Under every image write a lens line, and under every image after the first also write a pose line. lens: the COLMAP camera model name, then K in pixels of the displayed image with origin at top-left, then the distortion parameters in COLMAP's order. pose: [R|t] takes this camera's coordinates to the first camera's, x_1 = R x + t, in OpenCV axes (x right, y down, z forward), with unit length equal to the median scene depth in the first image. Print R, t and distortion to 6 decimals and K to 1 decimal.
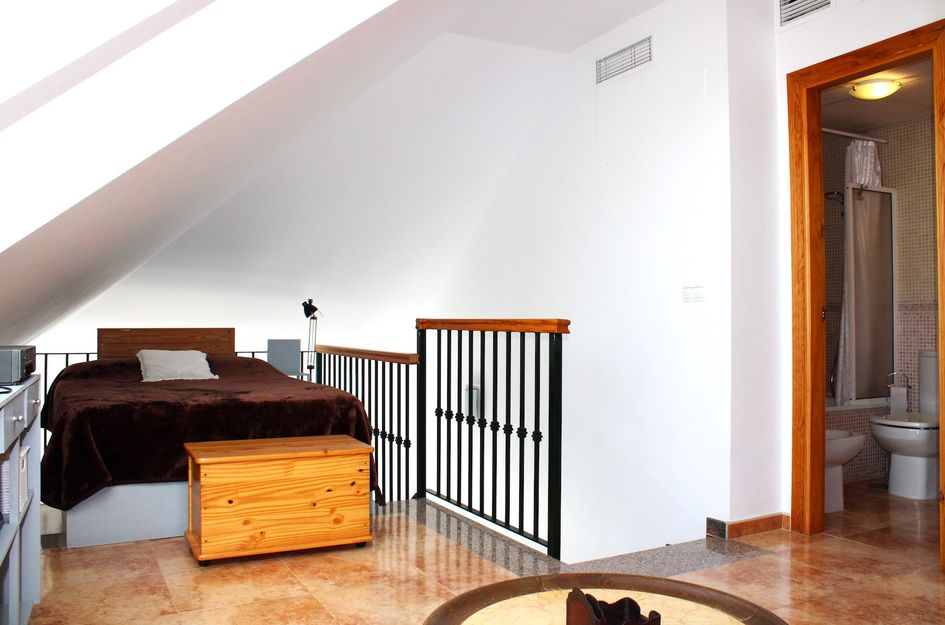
lens RADIAL K [[787.0, 0, 475.3], [0, 787.0, 308.1], [0, 0, 1]] dist [-0.162459, 0.148466]
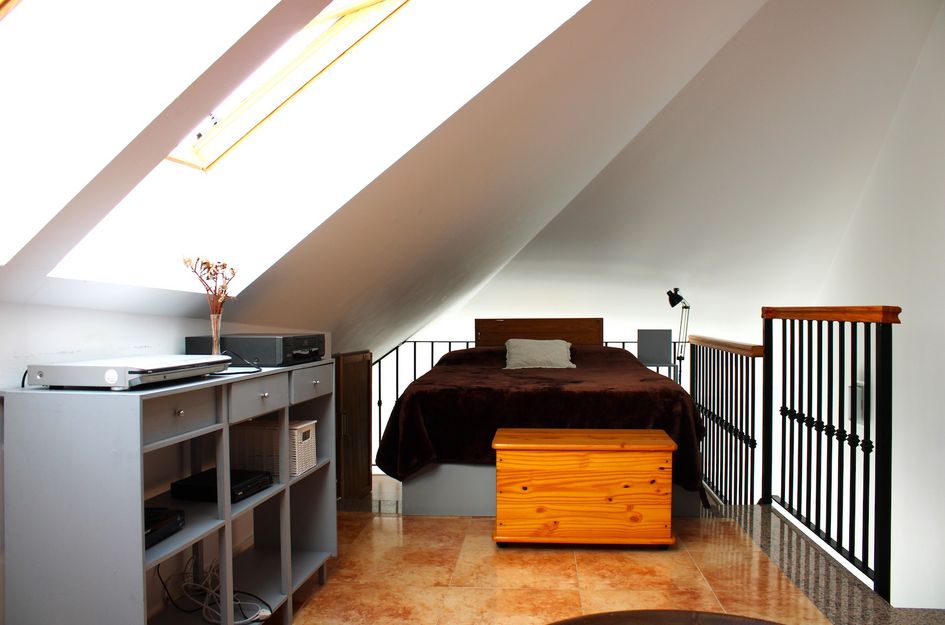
lens RADIAL K [[787.0, 0, 475.3], [0, 787.0, 314.5], [0, 0, 1]] dist [-0.162459, 0.148466]
pose [[0.837449, -0.003666, -0.546503, 0.179310], [0.014981, 0.999756, 0.016250, 0.003520], [0.546310, -0.021795, 0.837299, 0.096179]]
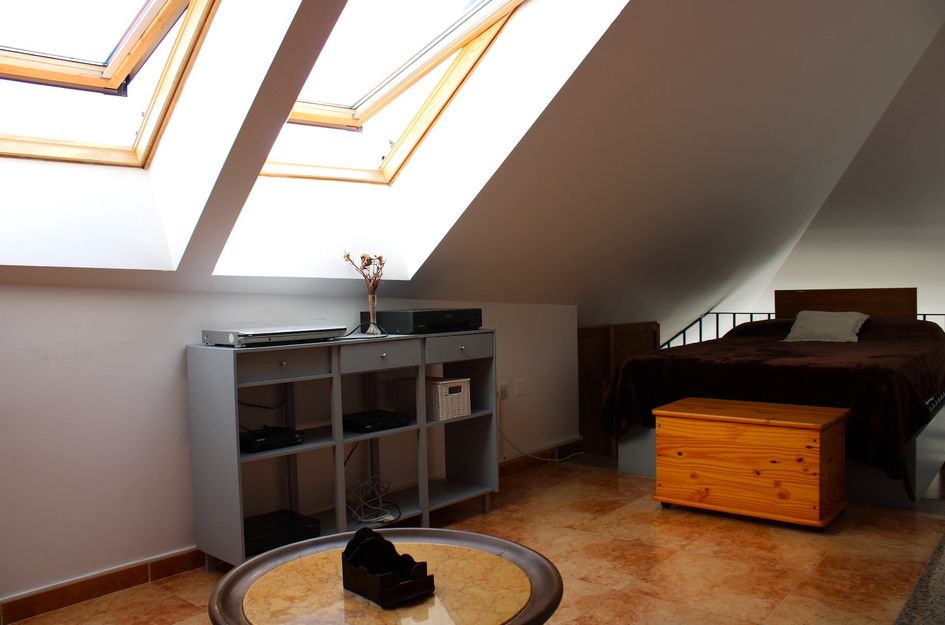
lens RADIAL K [[787.0, 0, 472.2], [0, 787.0, 317.6], [0, 0, 1]] dist [-0.162459, 0.148466]
pose [[0.371234, 0.023784, -0.928235, 0.536820], [0.040680, 0.998295, 0.041848, 0.003890], [0.927648, -0.053296, 0.369634, 0.315455]]
